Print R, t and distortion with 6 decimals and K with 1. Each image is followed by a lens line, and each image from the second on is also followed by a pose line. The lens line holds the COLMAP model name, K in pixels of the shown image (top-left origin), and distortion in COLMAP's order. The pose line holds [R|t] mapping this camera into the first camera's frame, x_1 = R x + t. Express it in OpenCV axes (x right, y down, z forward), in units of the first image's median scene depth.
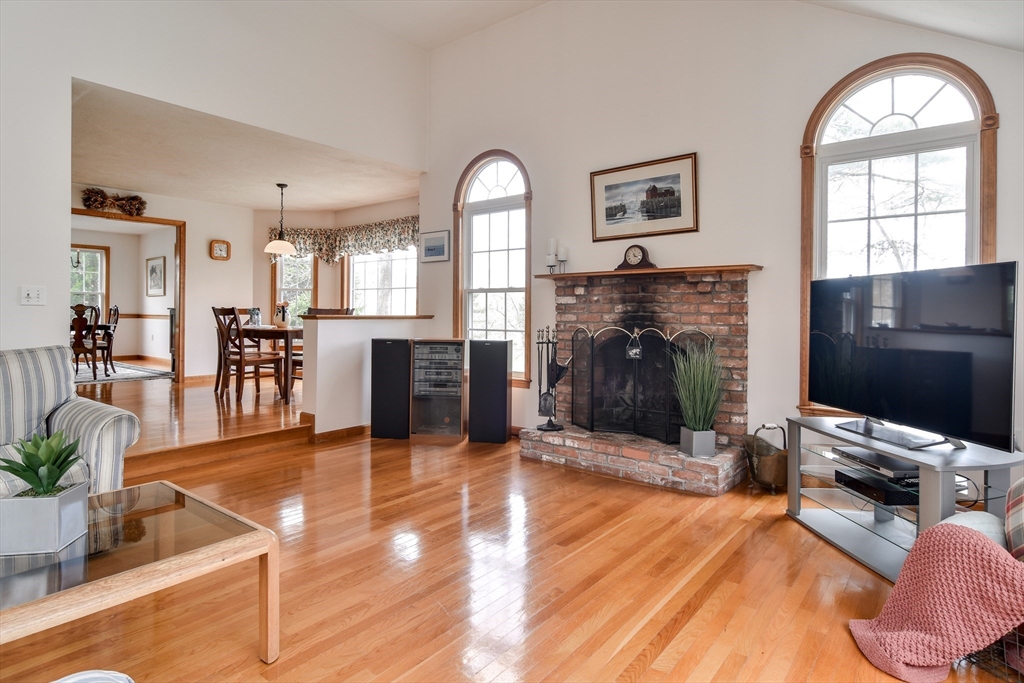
lens RADIAL K [[558.9, 0, 505.6], [0, 558.9, 318.7], [0, 0, 1]] dist [0.002305, -0.005063]
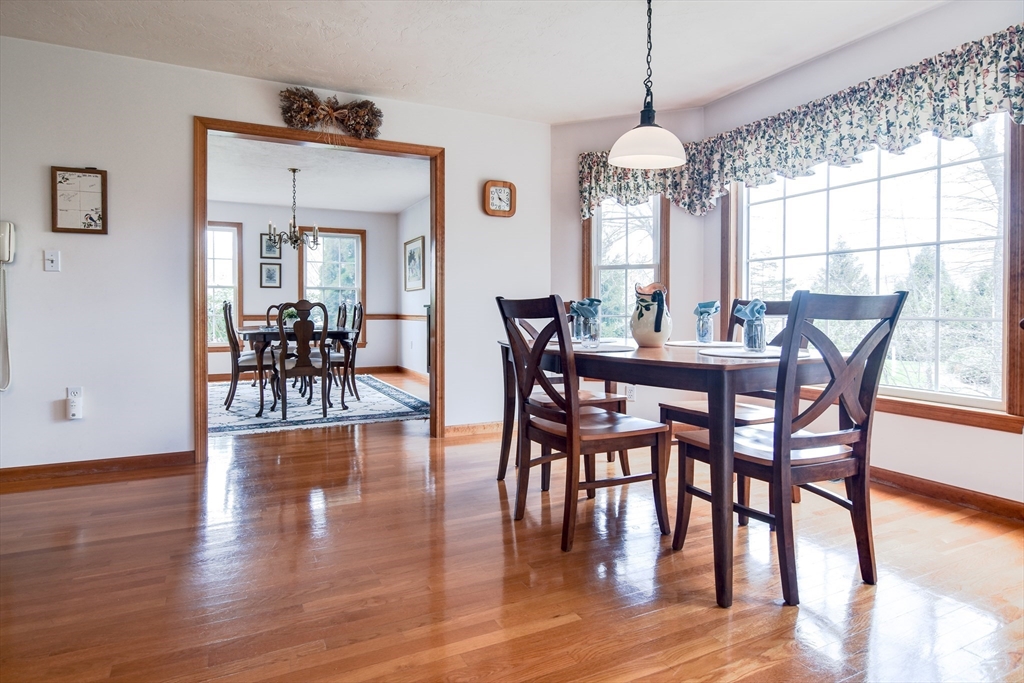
lens RADIAL K [[558.9, 0, 509.9], [0, 558.9, 334.5], [0, 0, 1]] dist [0.002305, -0.005063]
pose [[0.914106, 0.008280, -0.405392, -0.276591], [0.004934, 0.999490, 0.031541, -0.005071], [0.405446, -0.030832, 0.913599, 0.496128]]
